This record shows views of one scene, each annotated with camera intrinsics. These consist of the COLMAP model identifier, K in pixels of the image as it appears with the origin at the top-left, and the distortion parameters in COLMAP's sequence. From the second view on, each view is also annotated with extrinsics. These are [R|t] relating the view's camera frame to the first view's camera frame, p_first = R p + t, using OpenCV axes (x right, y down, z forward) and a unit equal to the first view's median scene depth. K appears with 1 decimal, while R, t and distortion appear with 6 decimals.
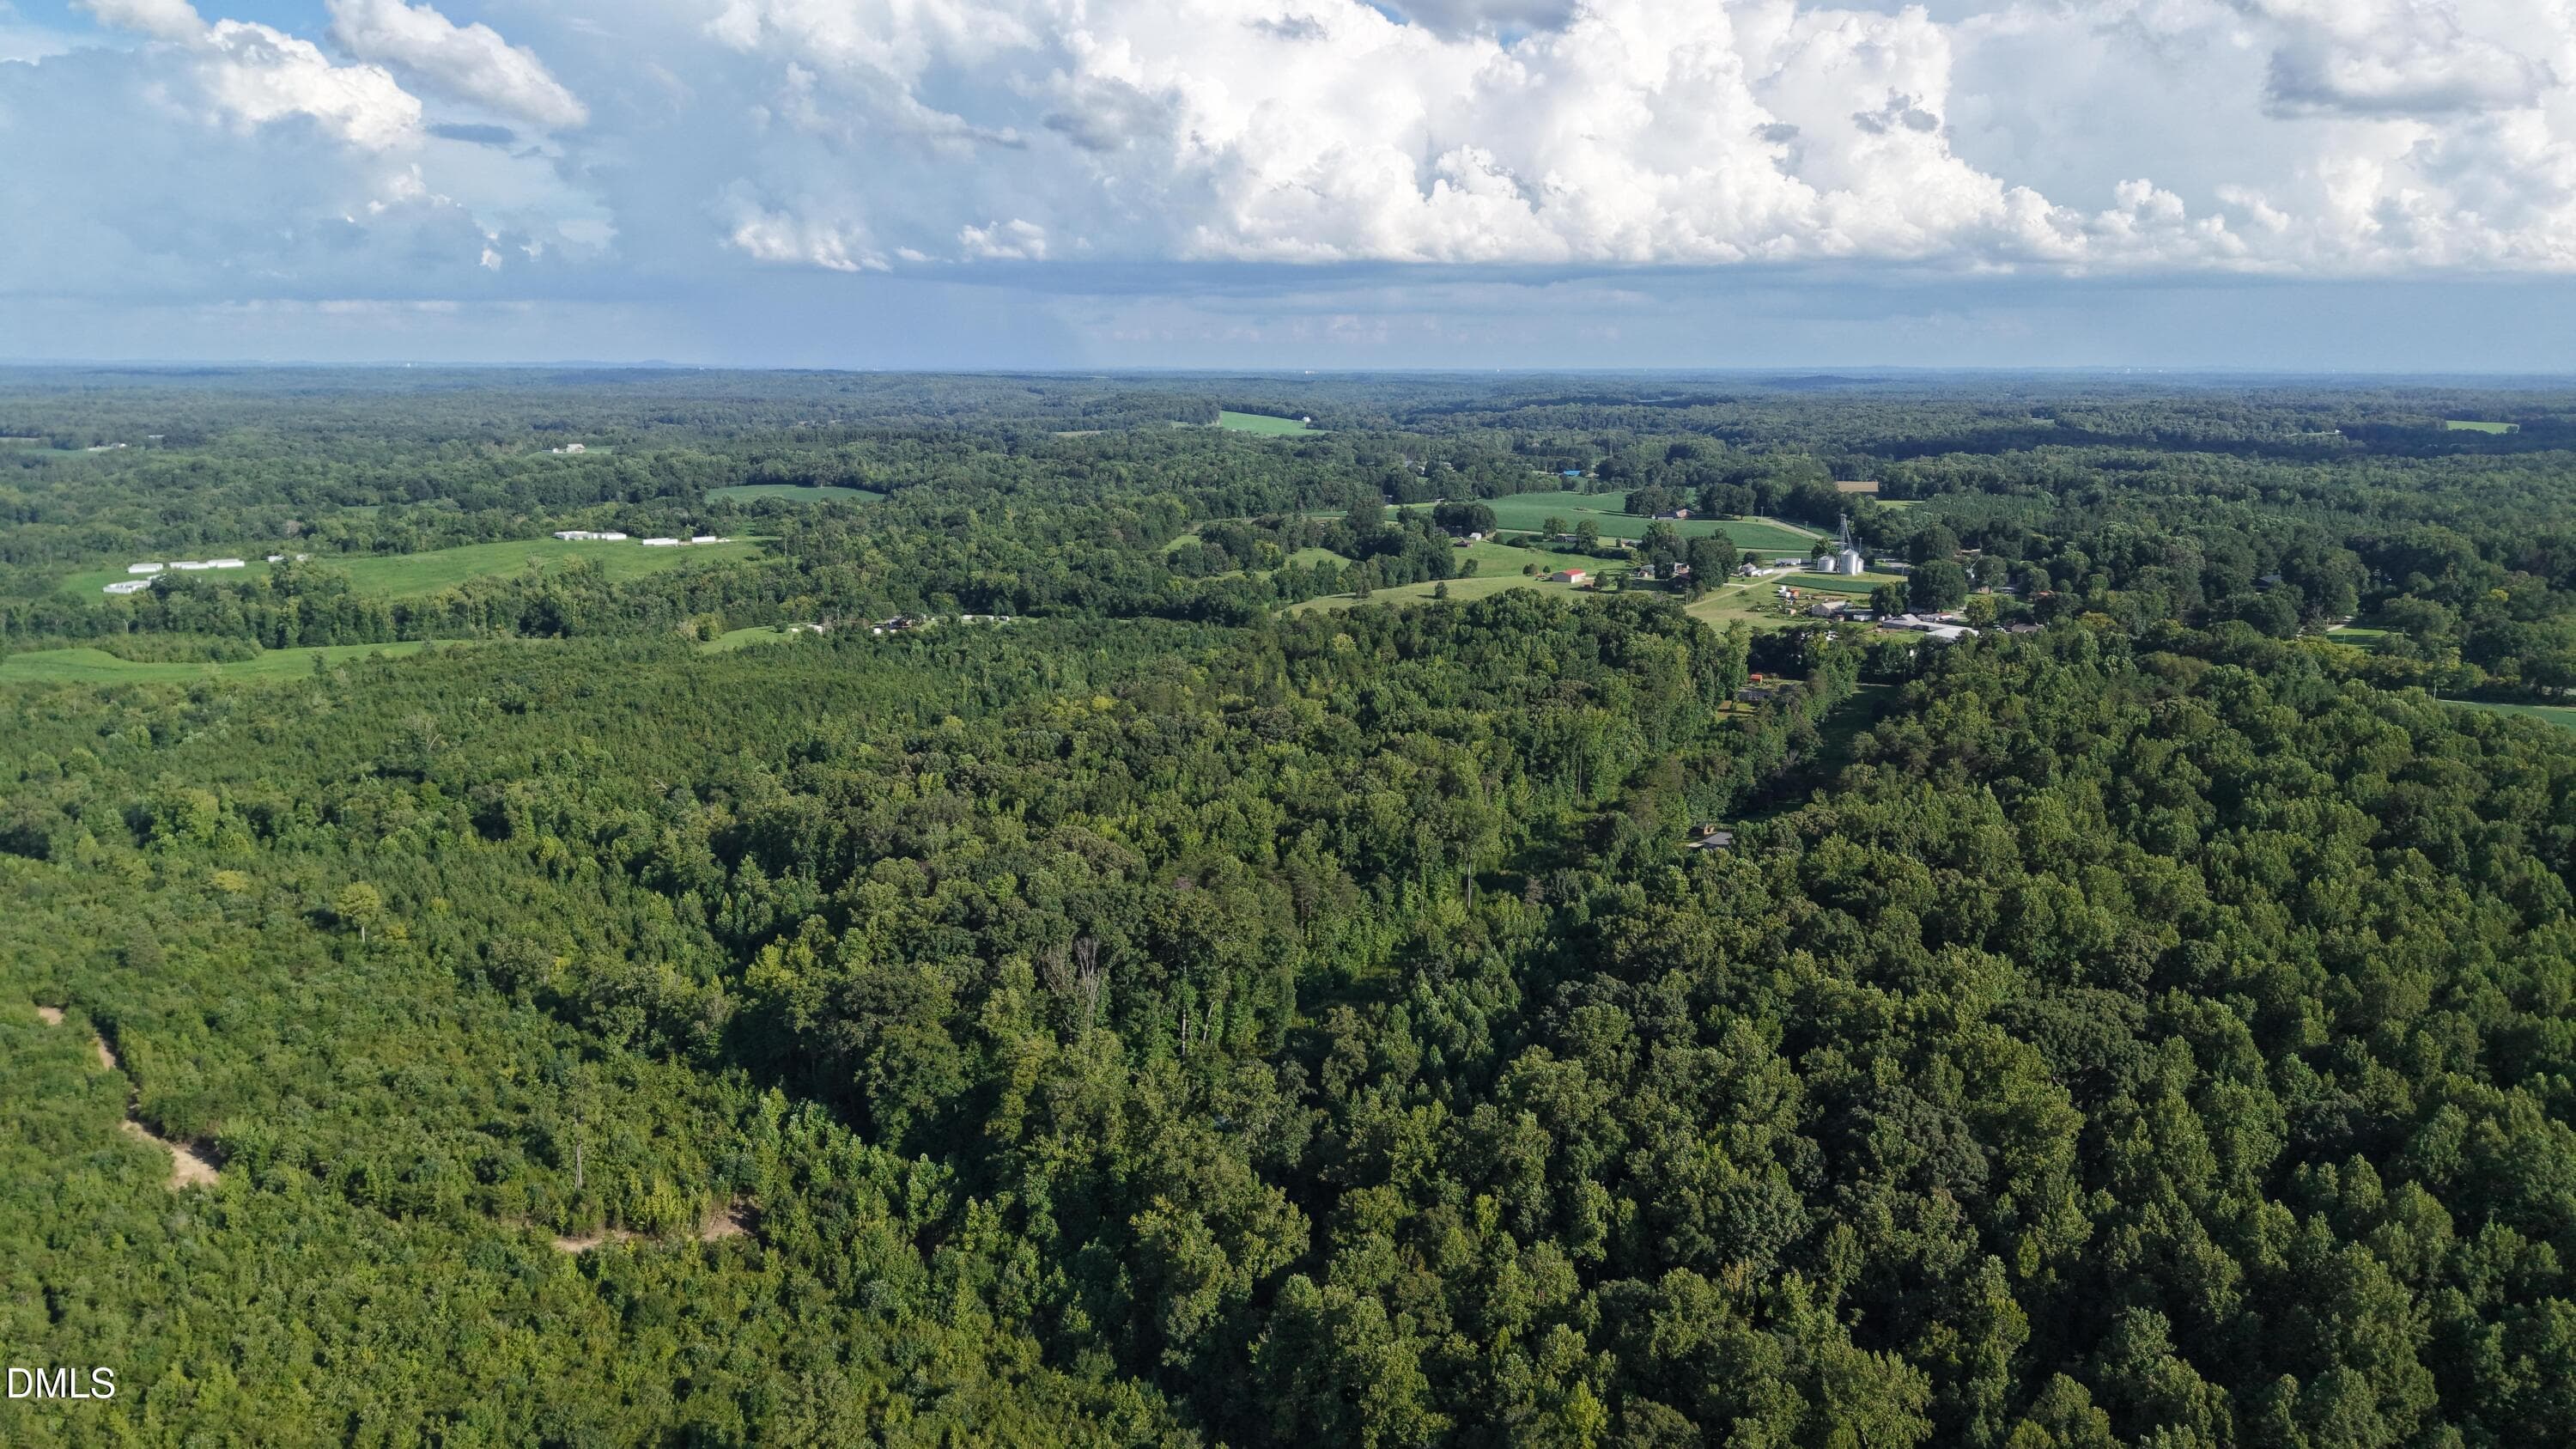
lens RADIAL K [[1735.1, 0, 1280.5], [0, 1735.1, 738.9], [0, 0, 1]] dist [0.001777, -0.008888]
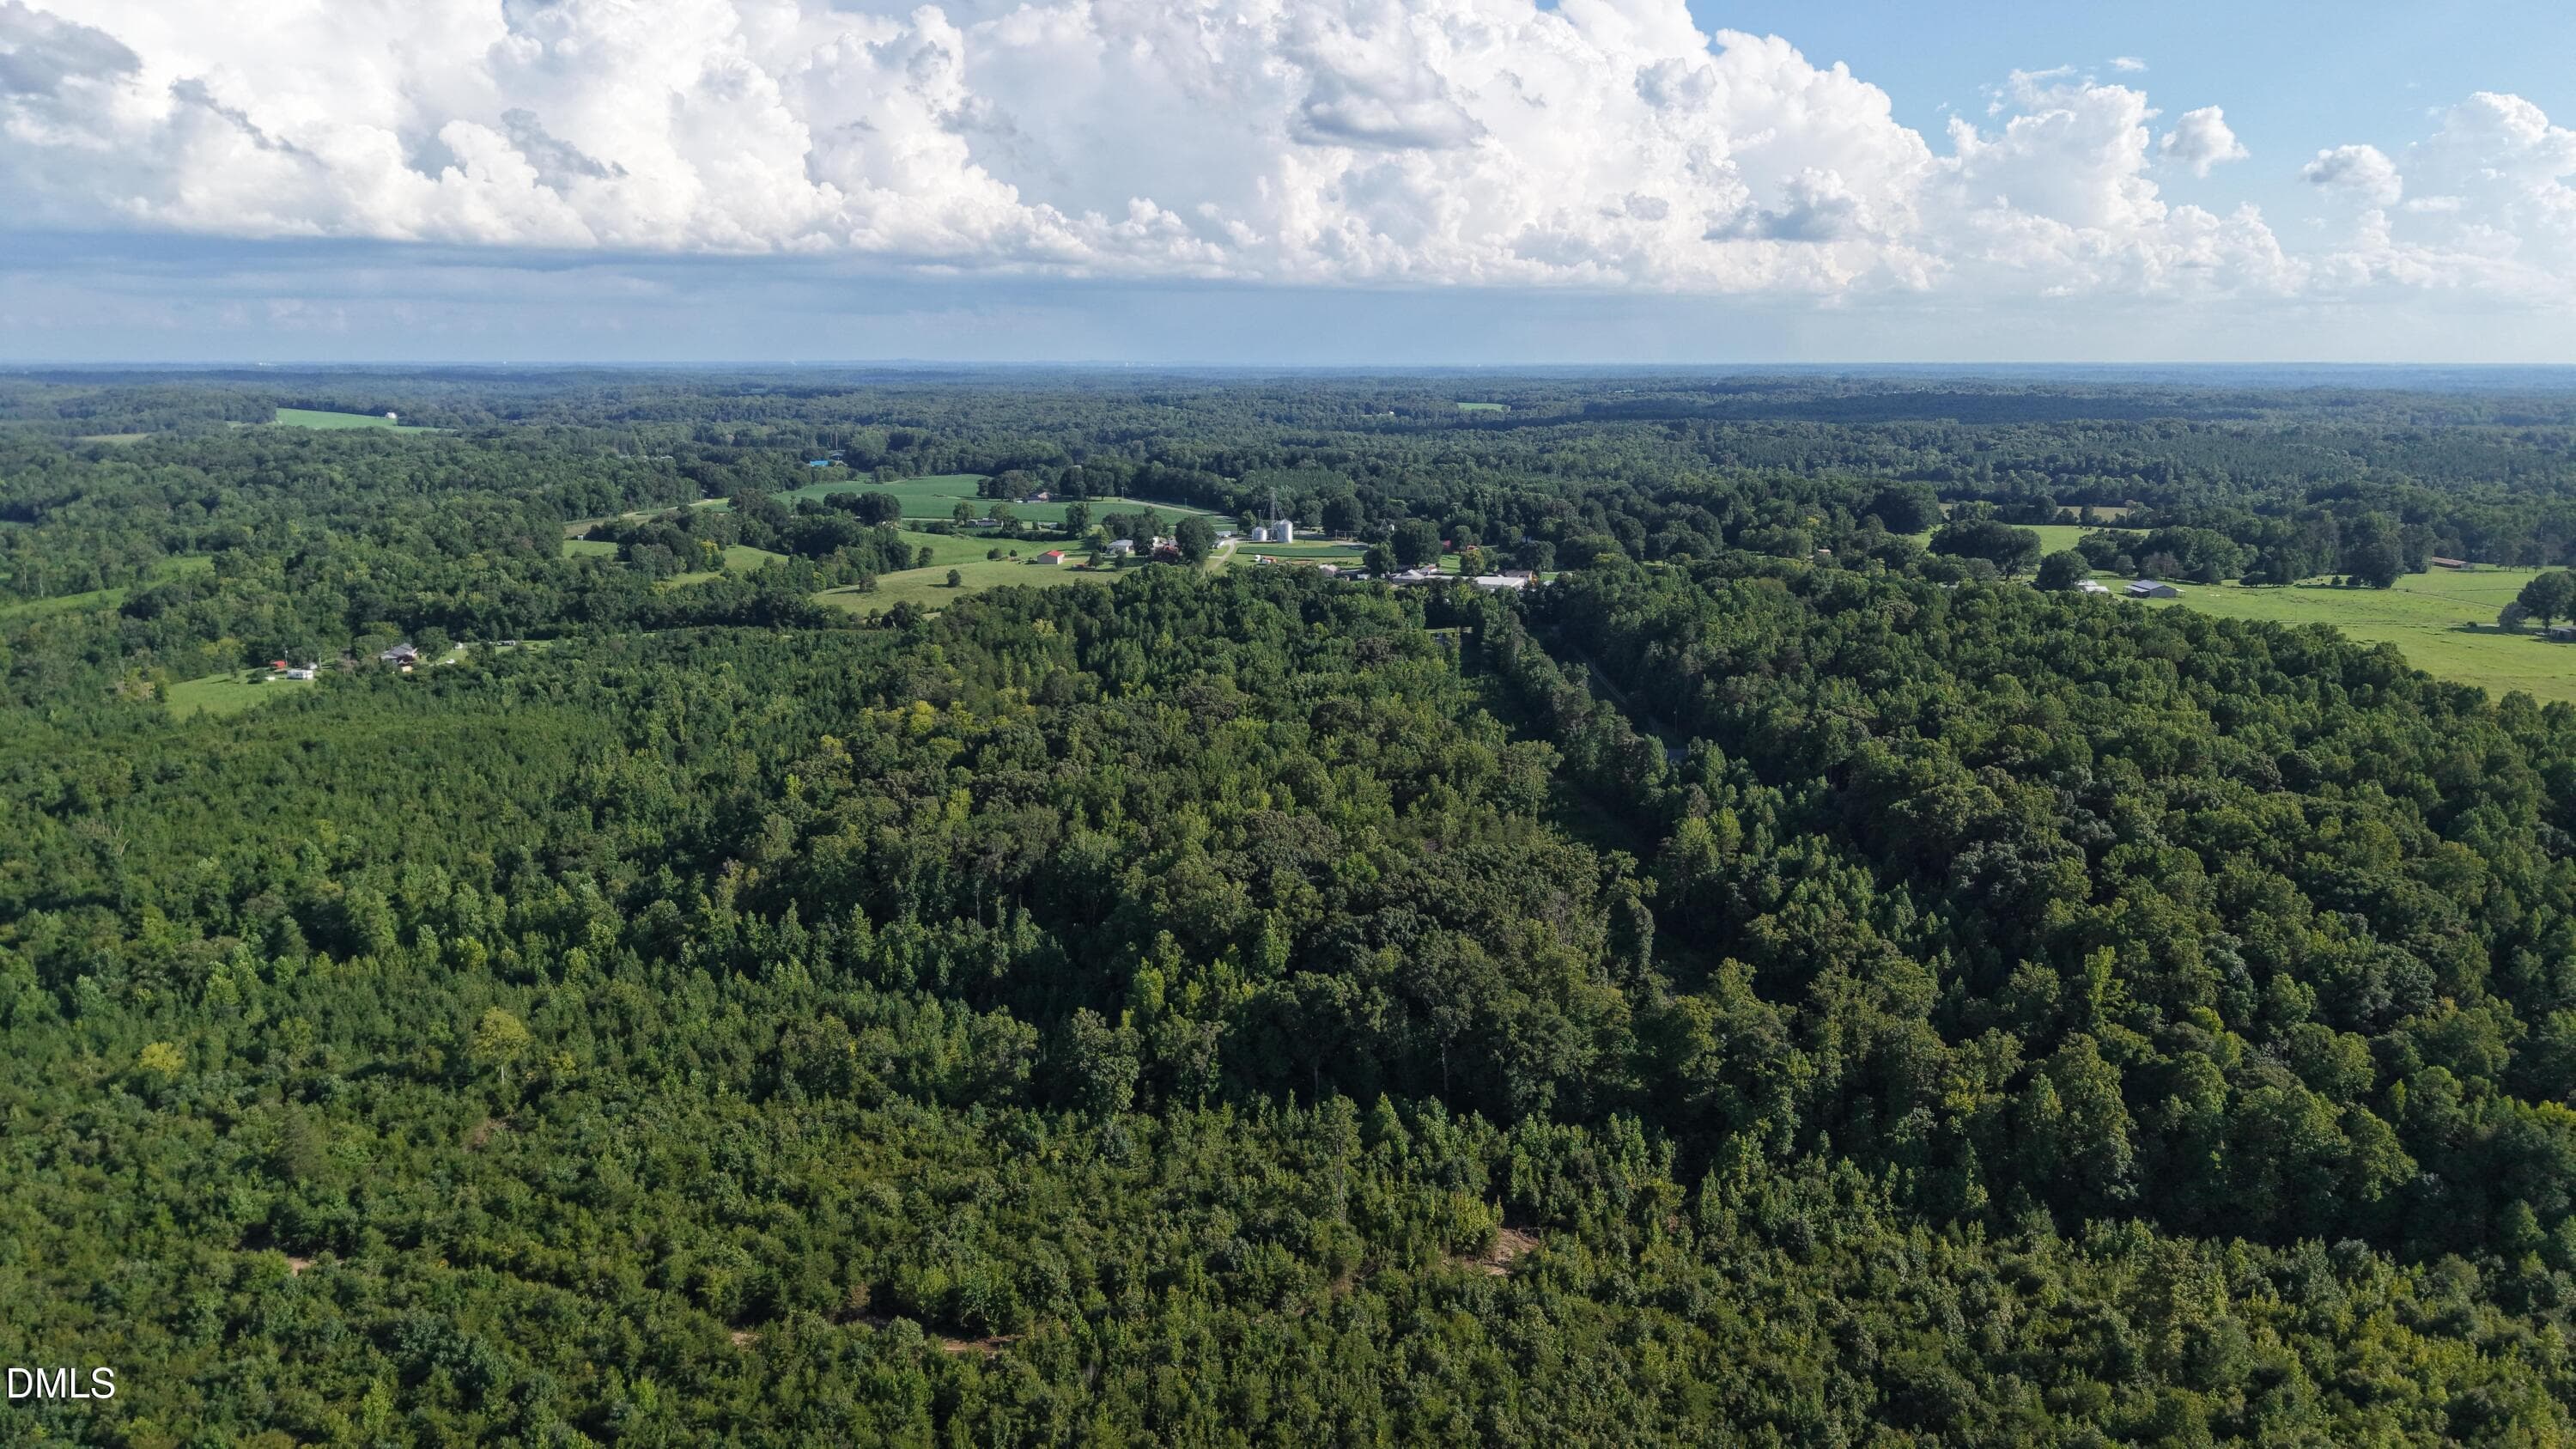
lens RADIAL K [[1715.7, 0, 1289.1], [0, 1715.7, 728.8], [0, 0, 1]] dist [0.010639, -0.021380]
pose [[0.848574, -0.107929, 0.517952, -0.355363], [0.107804, 0.993706, 0.030447, -0.013831], [-0.517978, 0.030001, 0.854868, 0.101432]]
